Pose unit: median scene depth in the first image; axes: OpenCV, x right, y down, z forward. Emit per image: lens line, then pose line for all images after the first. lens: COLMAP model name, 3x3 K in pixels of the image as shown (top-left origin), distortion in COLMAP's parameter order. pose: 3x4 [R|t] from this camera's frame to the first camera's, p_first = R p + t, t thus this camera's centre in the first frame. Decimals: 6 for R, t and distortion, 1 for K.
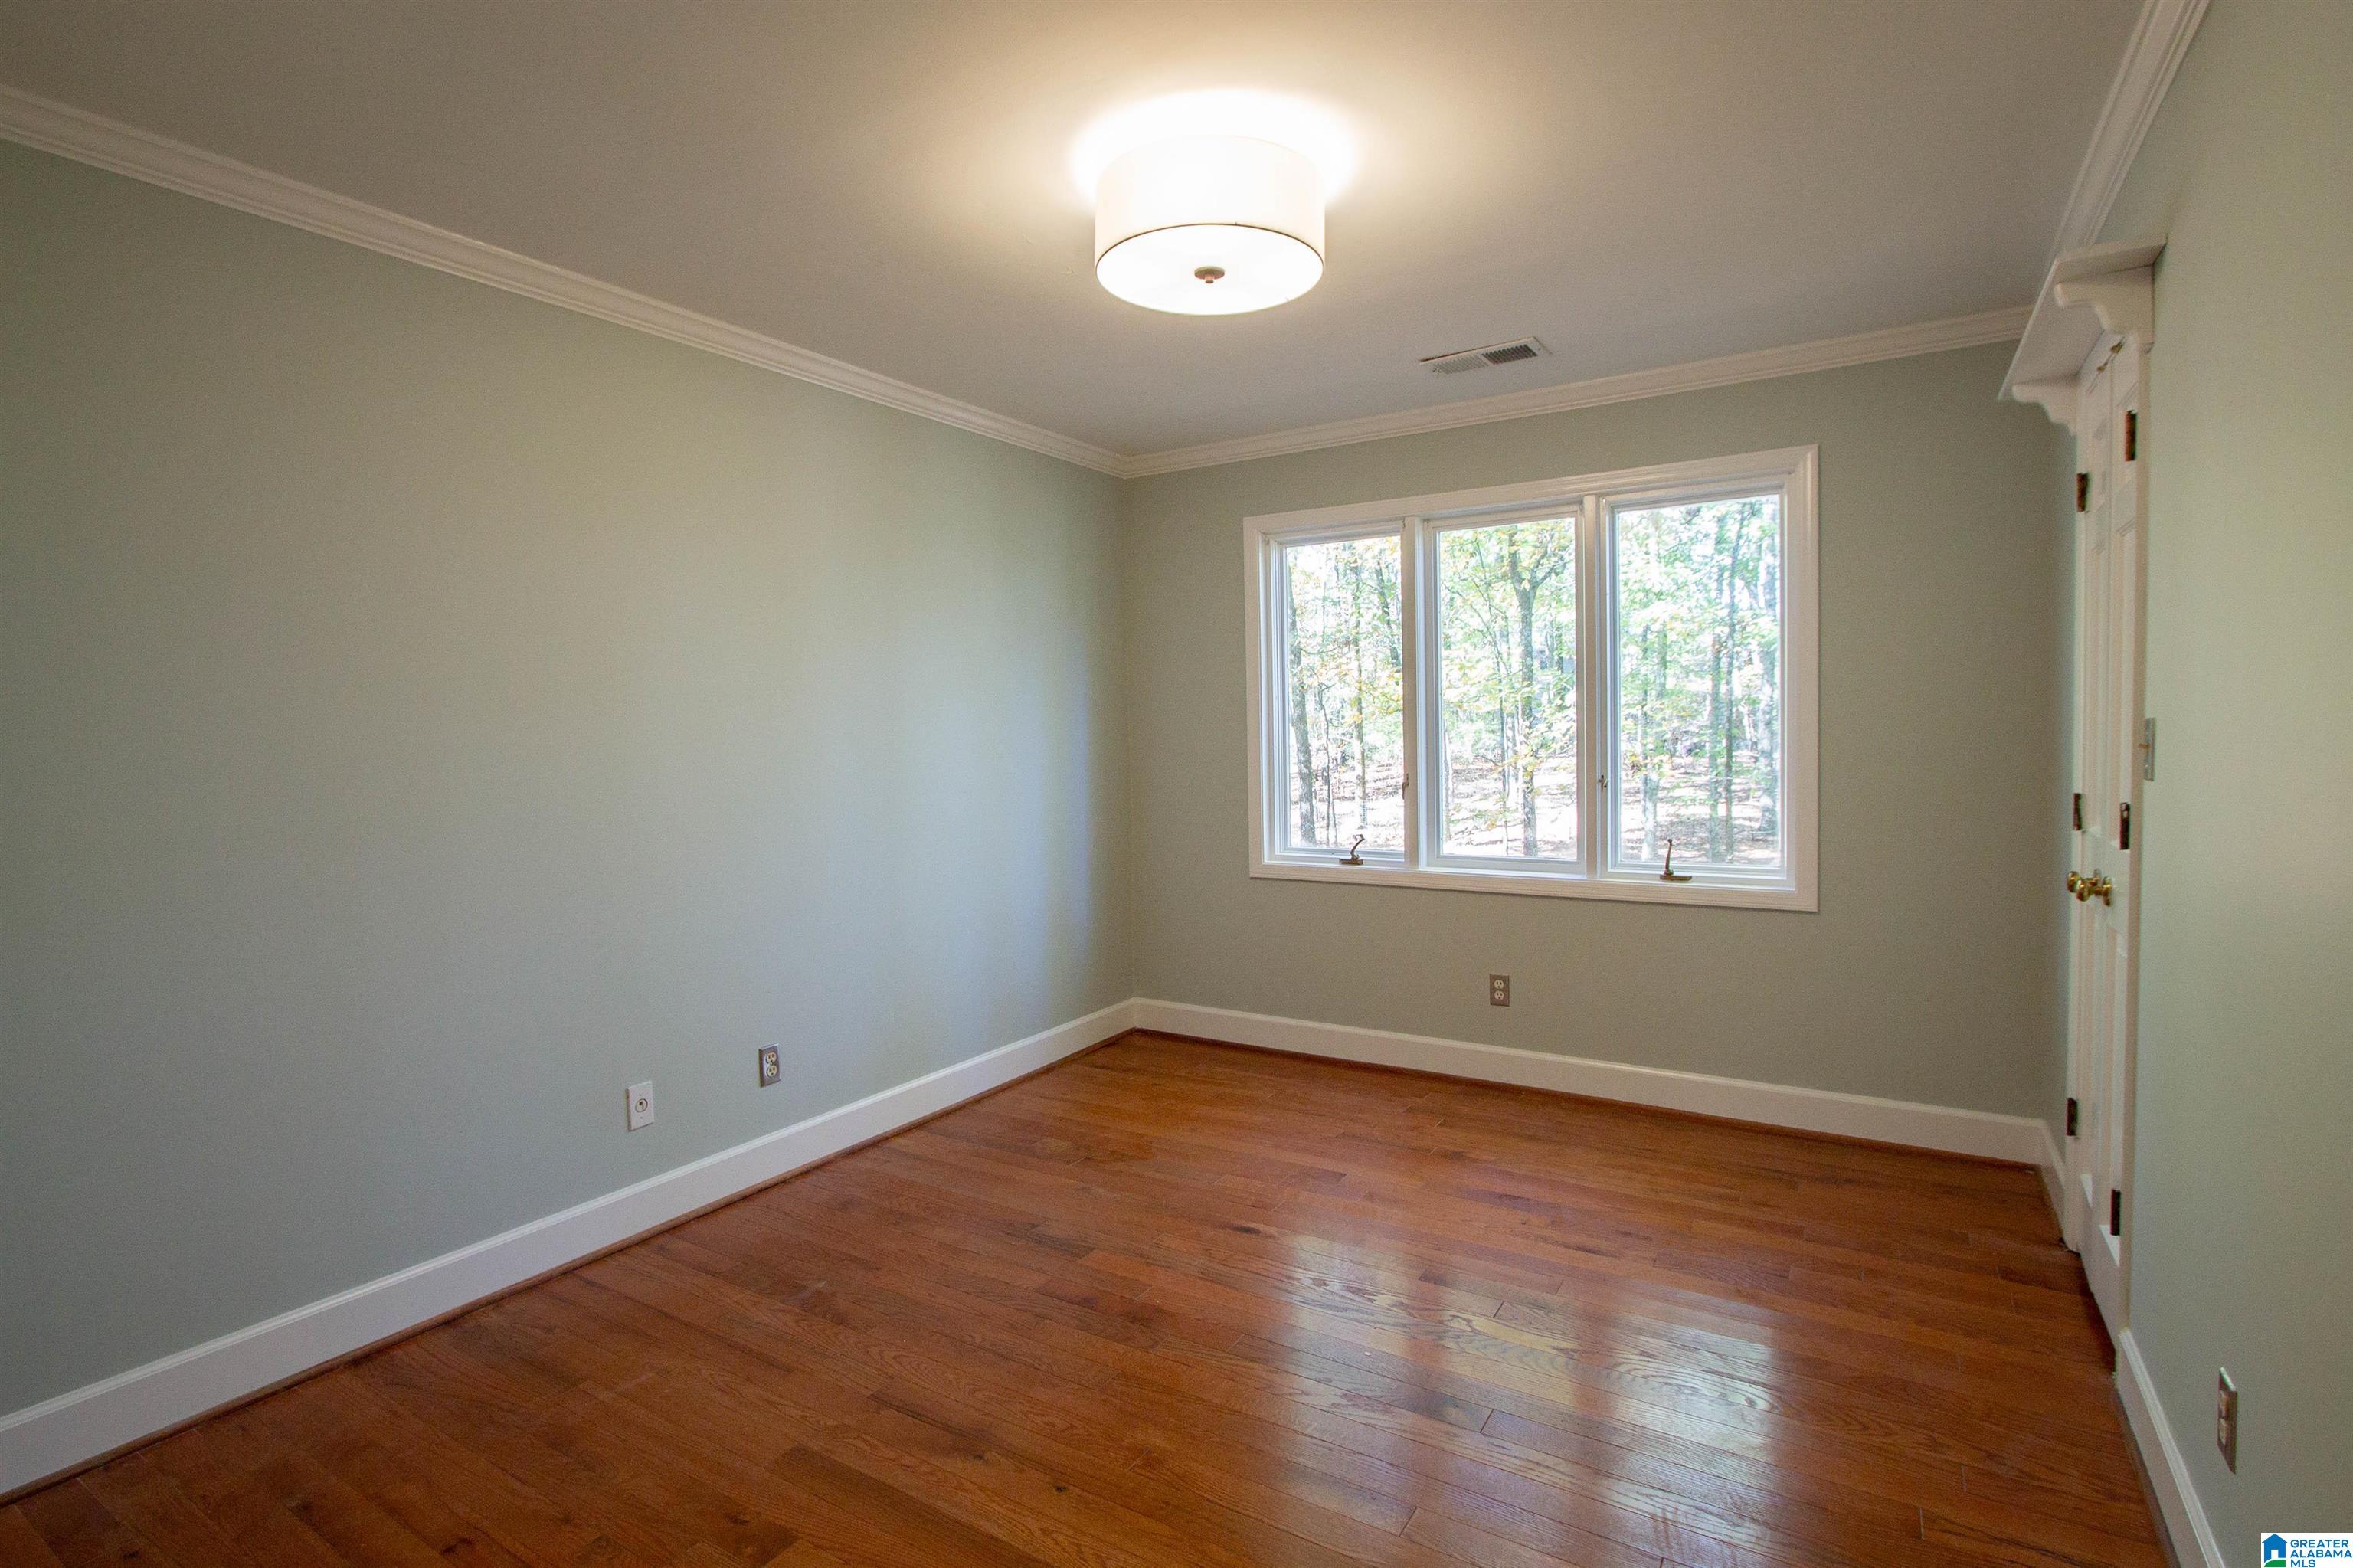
lens RADIAL K [[1111.7, 0, 1176.5], [0, 1111.7, 784.0], [0, 0, 1]] dist [-0.075834, -0.000053]
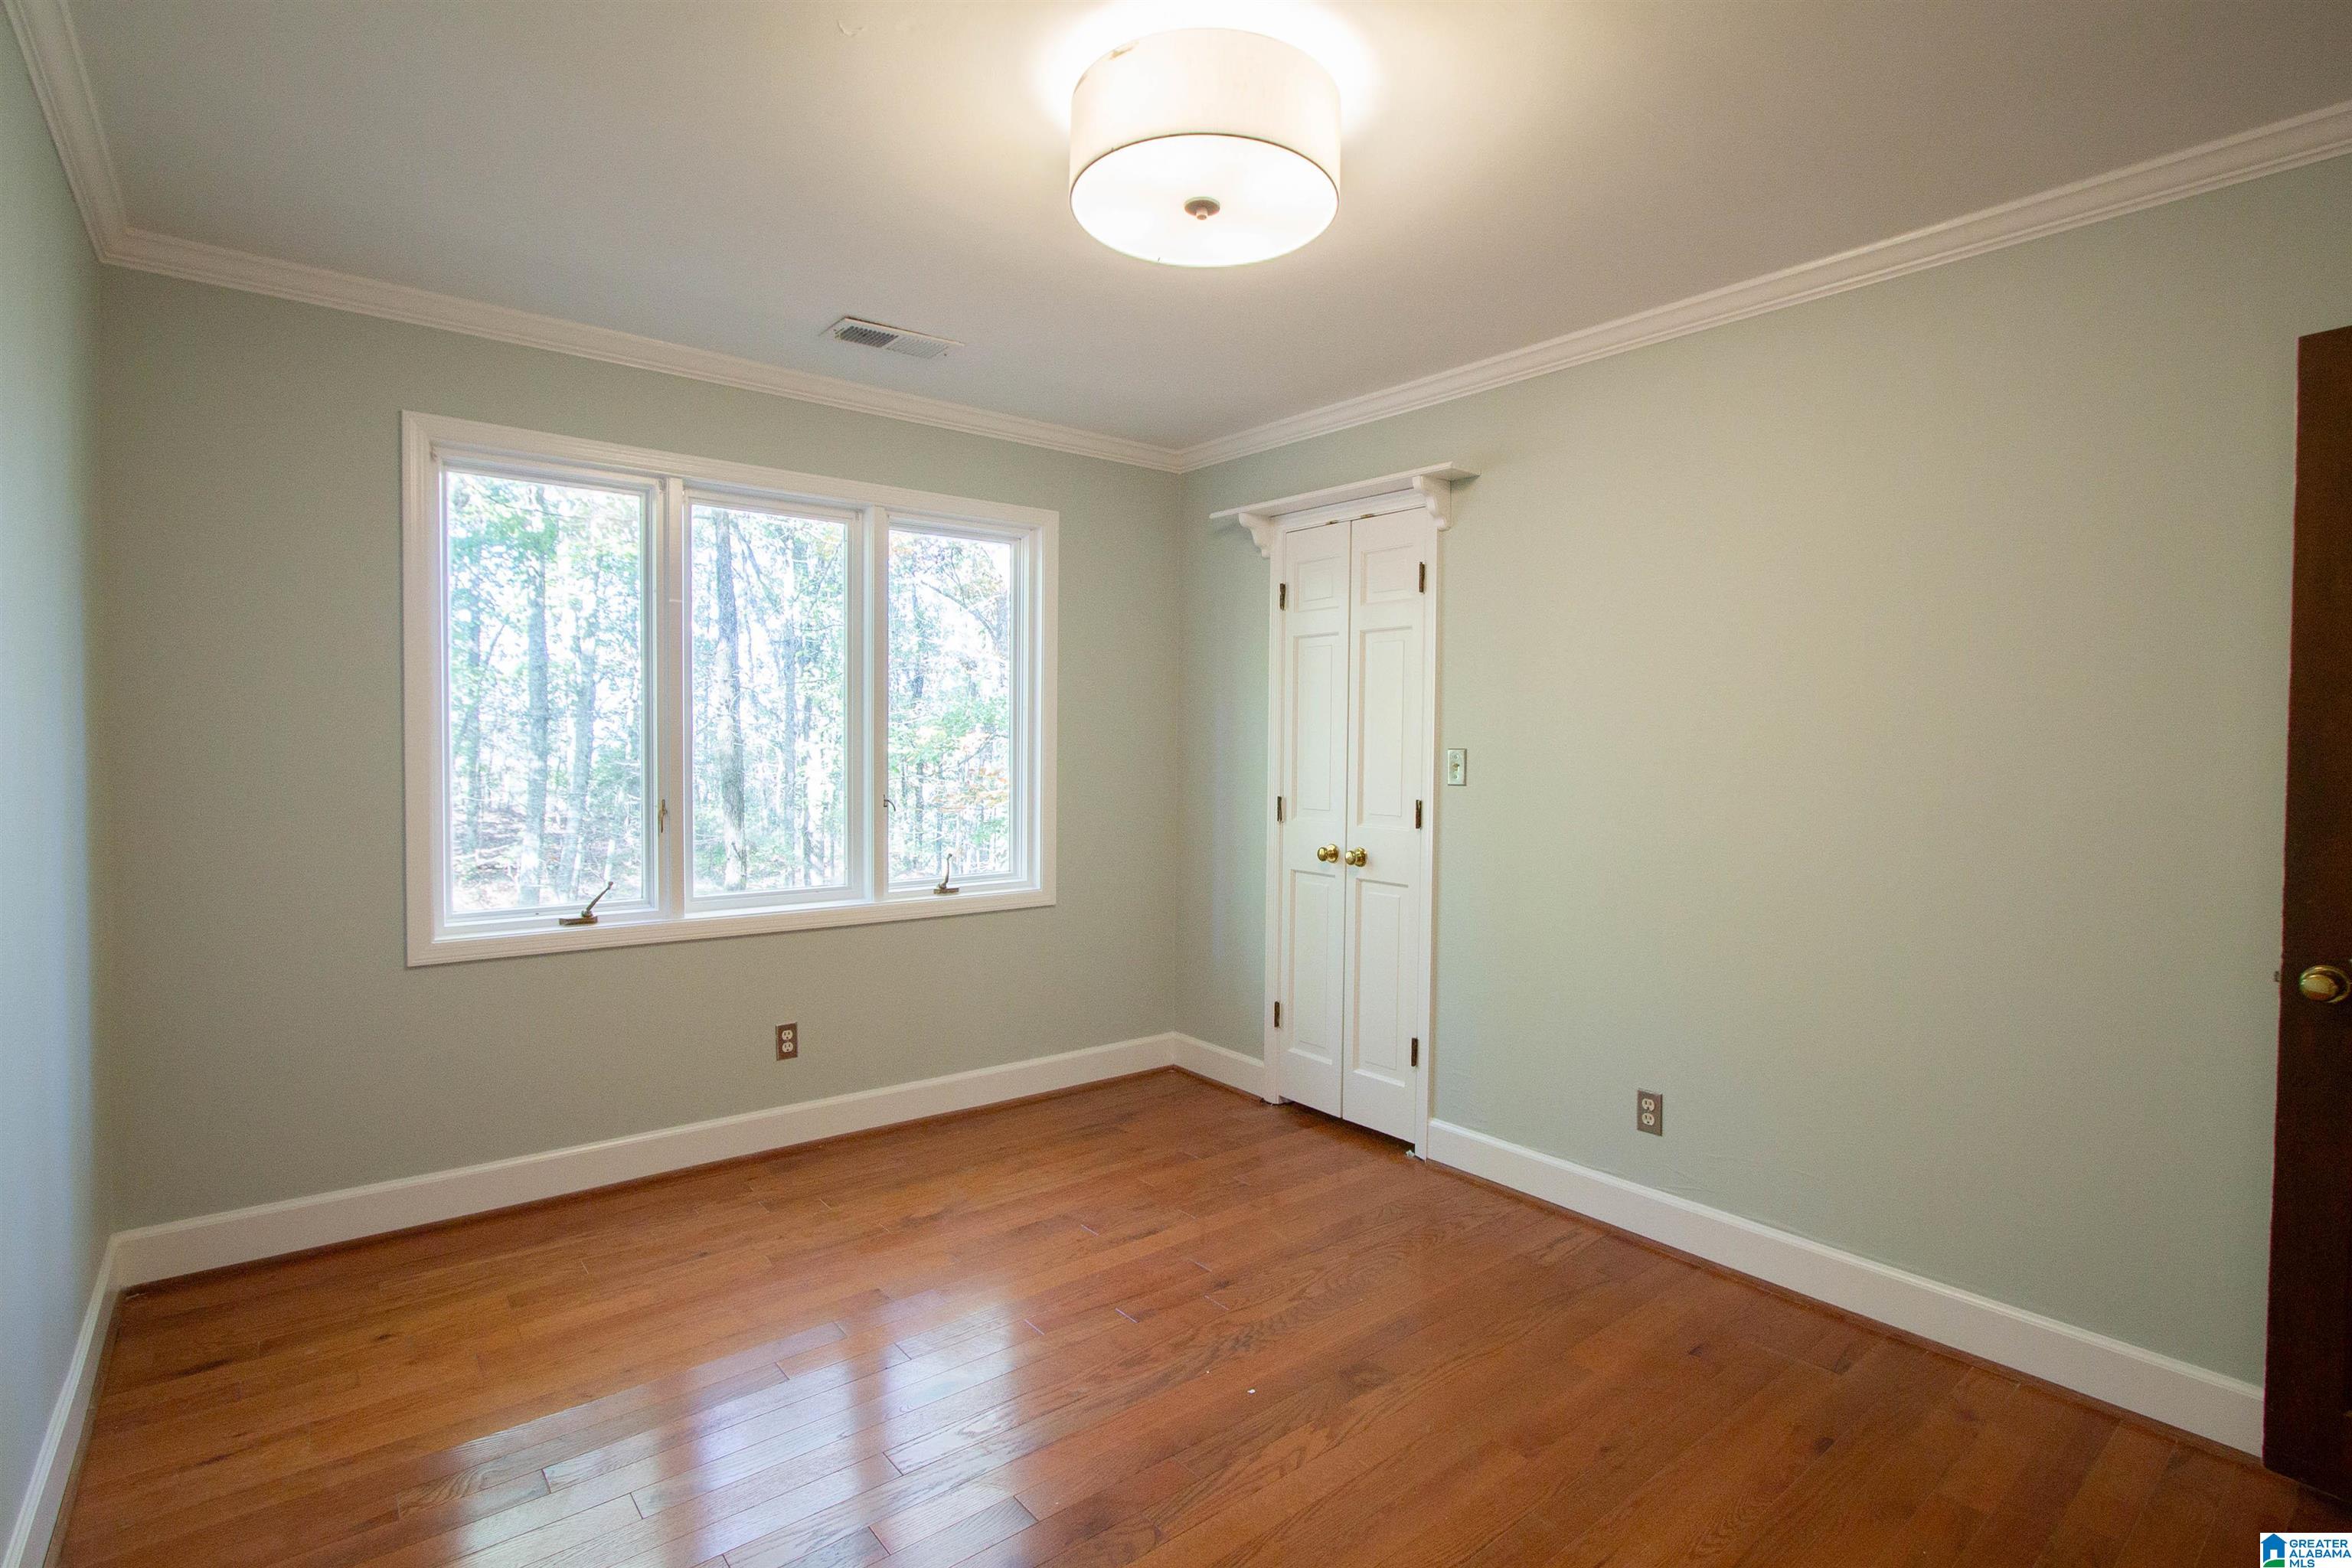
lens RADIAL K [[1100.1, 0, 1166.9], [0, 1100.1, 774.9], [0, 0, 1]] dist [-0.023338, 0.006663]
pose [[0.323367, -0.009378, 0.946227, -0.476997], [0.025683, 0.999669, 0.001130, -0.021763], [-0.945925, 0.023936, 0.323501, 0.453664]]
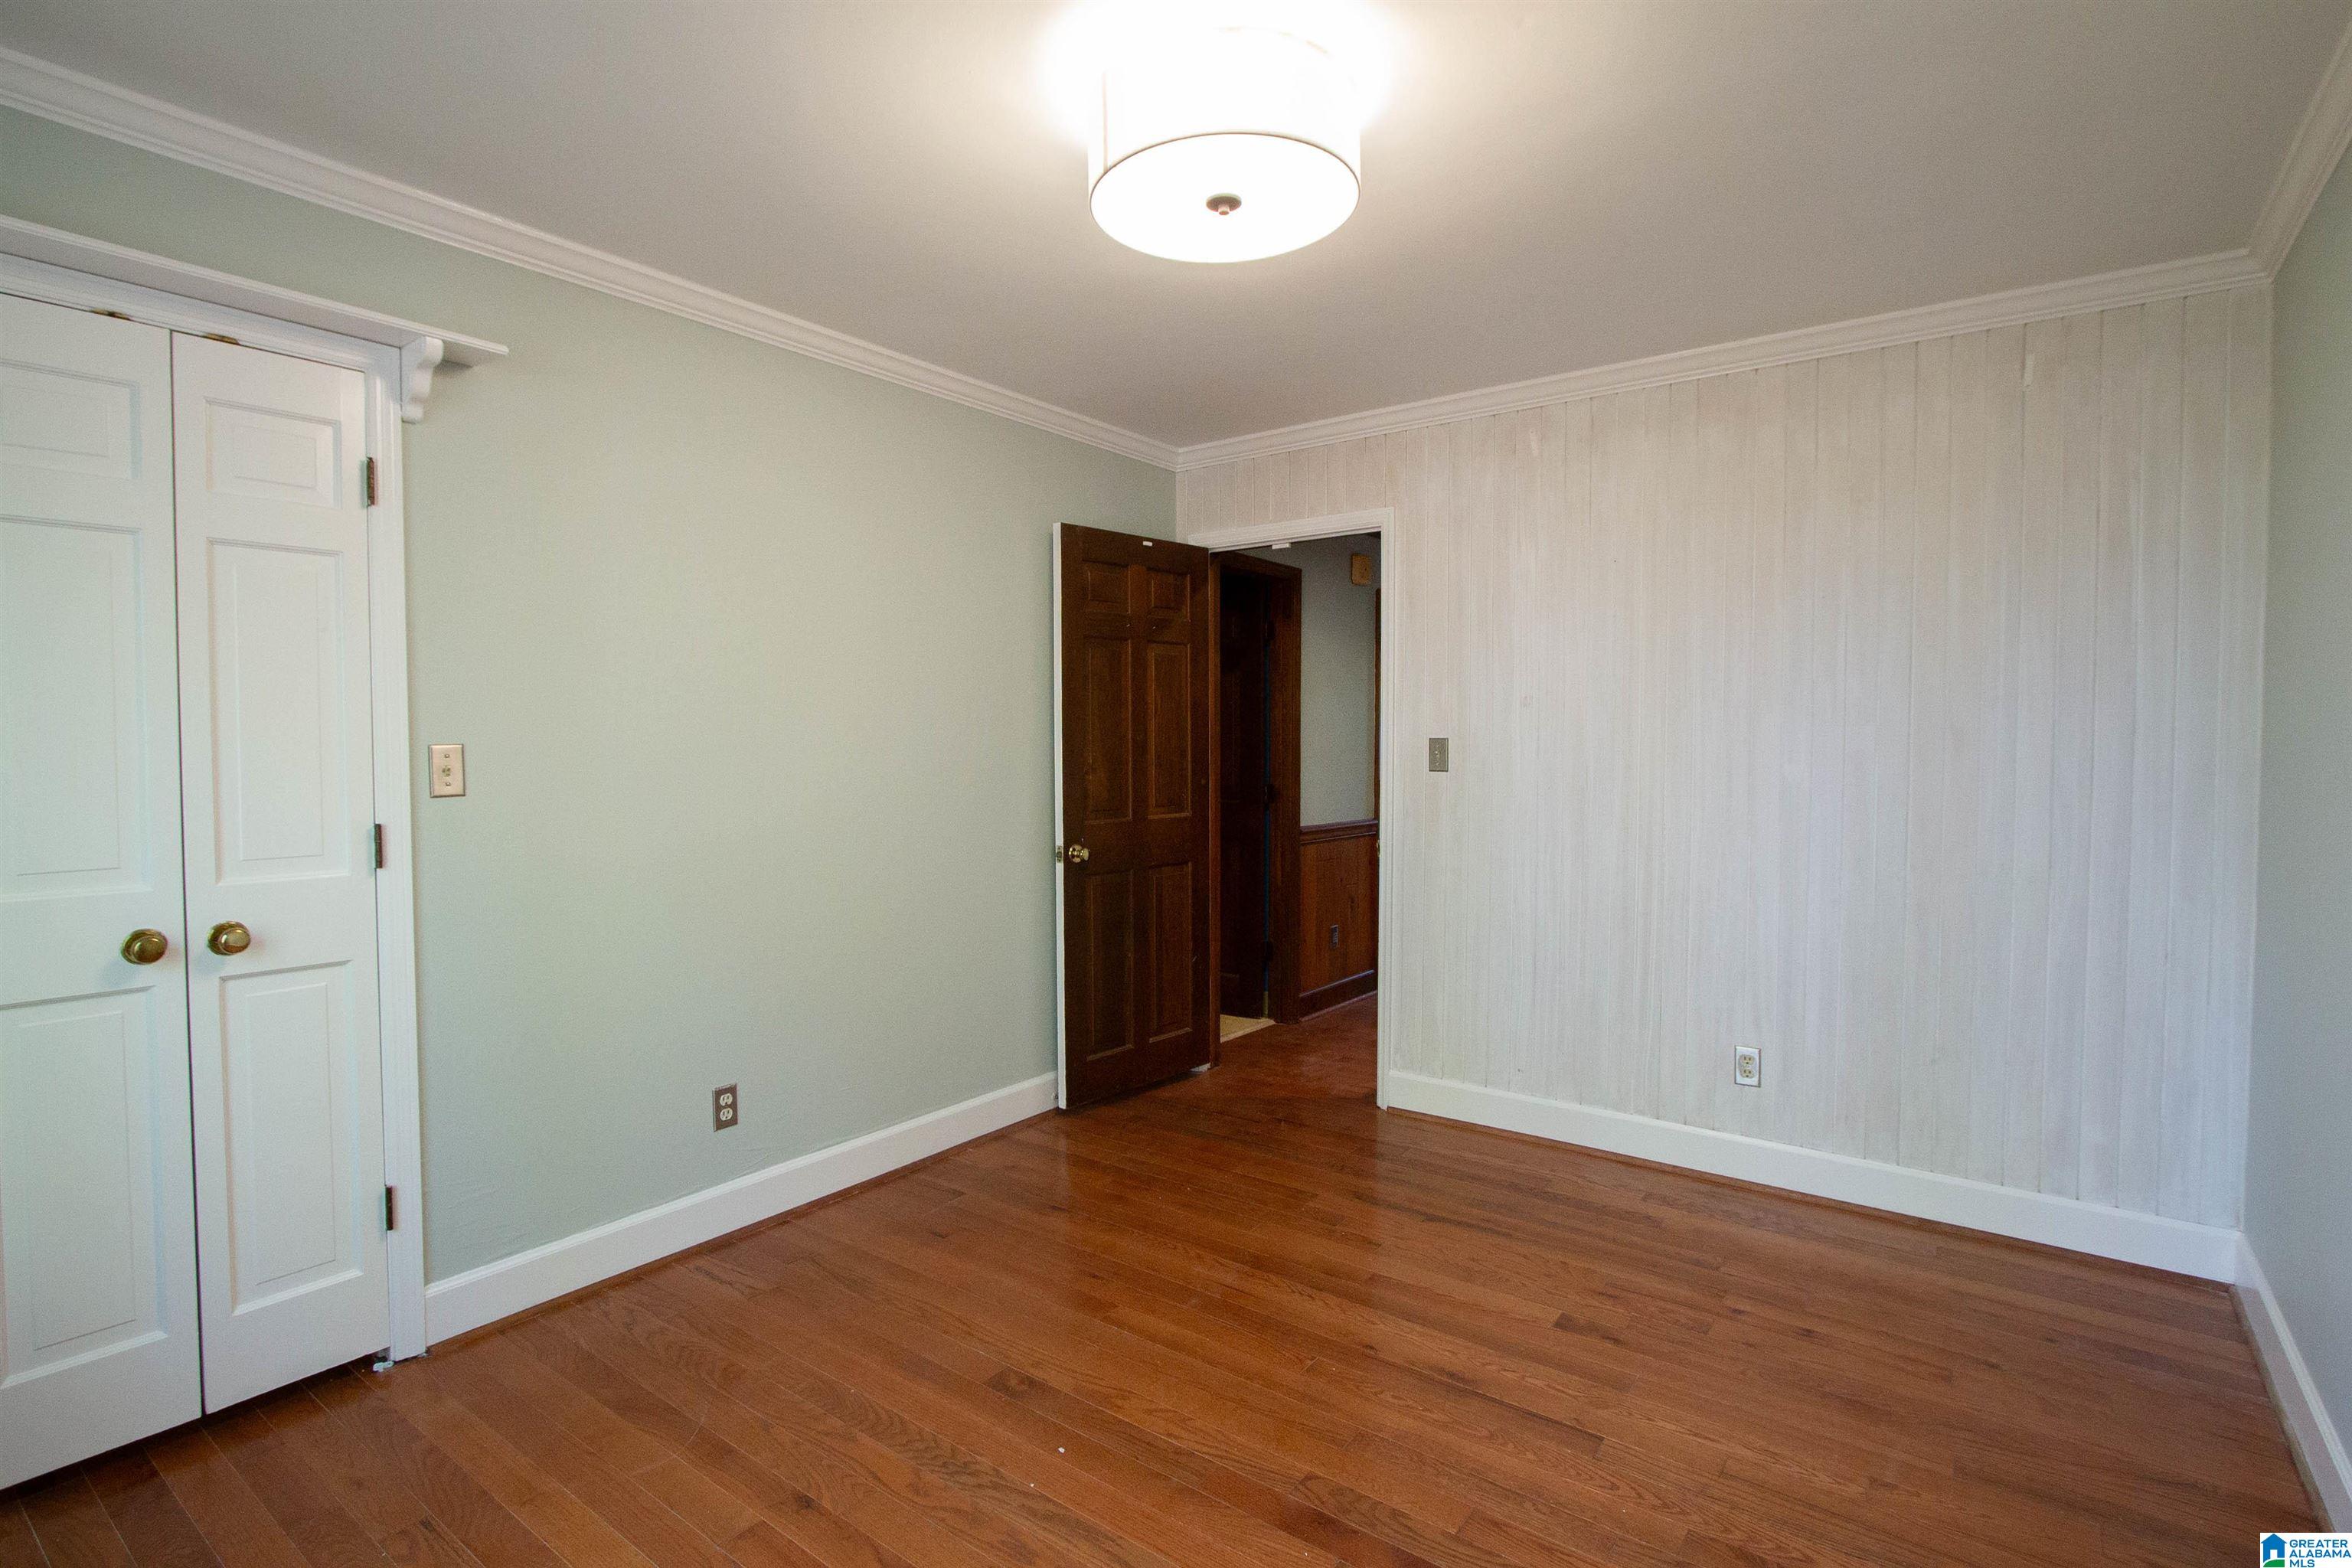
lens RADIAL K [[1100.1, 0, 1166.9], [0, 1100.1, 774.9], [0, 0, 1]] dist [-0.023338, 0.006663]
pose [[-0.994426, 0.011612, 0.104800, -0.001574], [0.019633, 0.996927, 0.075834, -0.060090], [-0.103597, 0.077469, -0.991598, 1.136680]]
